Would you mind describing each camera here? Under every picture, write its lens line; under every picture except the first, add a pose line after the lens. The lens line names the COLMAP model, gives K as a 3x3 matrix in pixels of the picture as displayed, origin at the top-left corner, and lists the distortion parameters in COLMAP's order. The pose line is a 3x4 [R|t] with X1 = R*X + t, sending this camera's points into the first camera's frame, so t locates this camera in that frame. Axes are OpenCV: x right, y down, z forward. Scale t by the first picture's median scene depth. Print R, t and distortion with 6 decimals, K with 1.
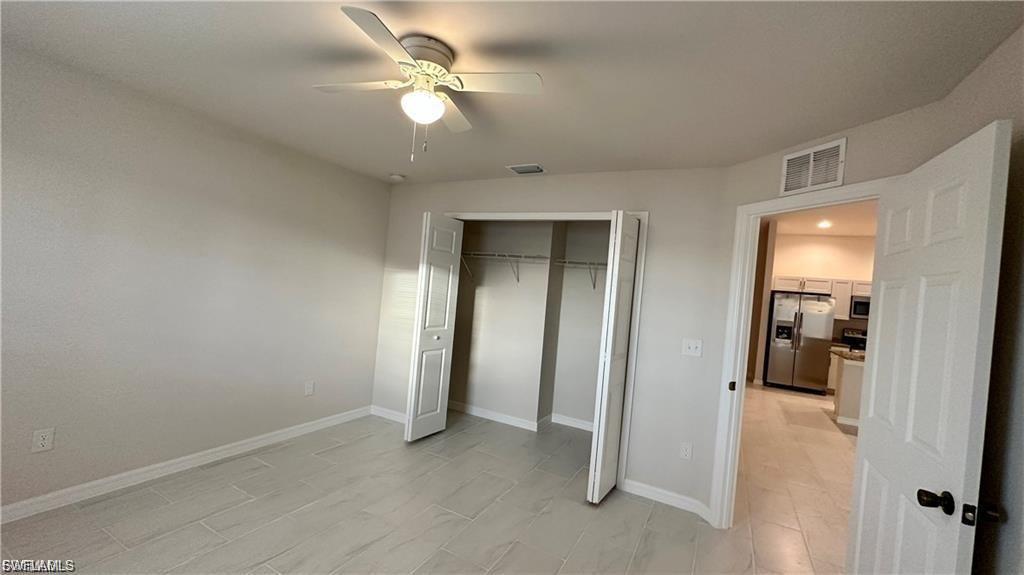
lens RADIAL K [[411.4, 0, 512.0], [0, 411.4, 287.5], [0, 0, 1]] dist [-0.001735, -0.000152]
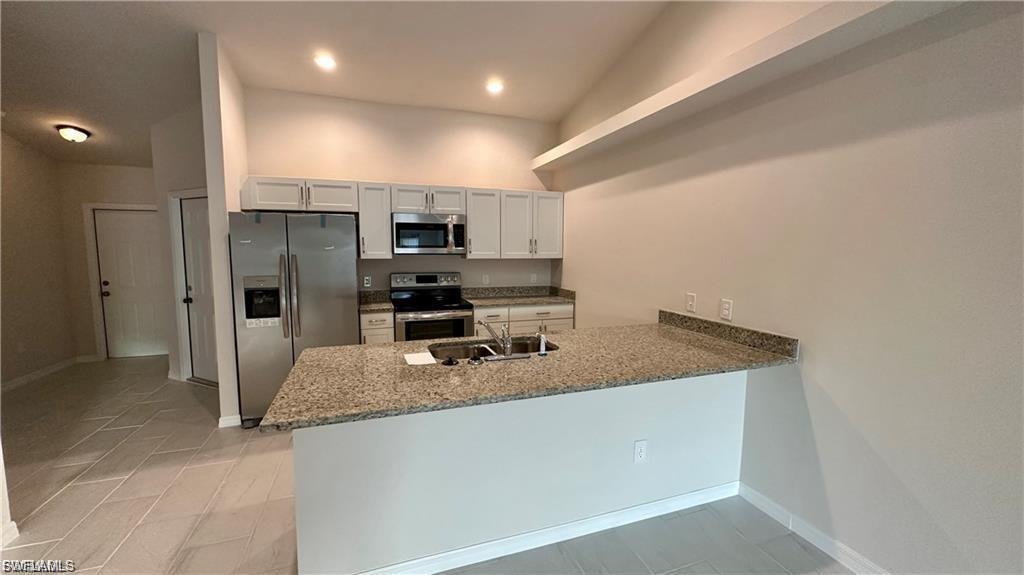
lens RADIAL K [[411.4, 0, 512.0], [0, 411.4, 287.5], [0, 0, 1]] dist [-0.001735, -0.000152]
pose [[0.664936, -0.161469, 0.729238, 0.519120], [0.060341, 0.984774, 0.163030, 0.037390], [-0.744459, -0.064401, 0.664555, 0.513566]]
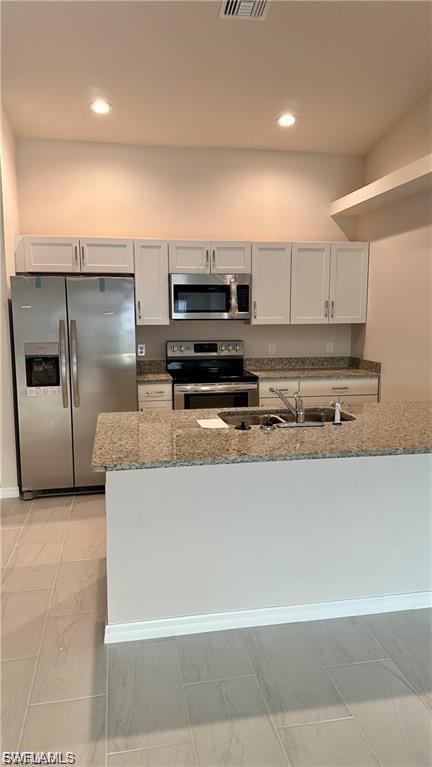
lens RADIAL K [[535.1, 0, 216.0], [0, 535.1, 383.5], [0, 0, 1]] dist [0.114277, -0.001050]
pose [[0.770796, -0.181025, 0.610822, 0.454832], [0.078392, 0.978445, 0.191051, 0.029471], [-0.632240, -0.099378, 0.768372, 0.460451]]
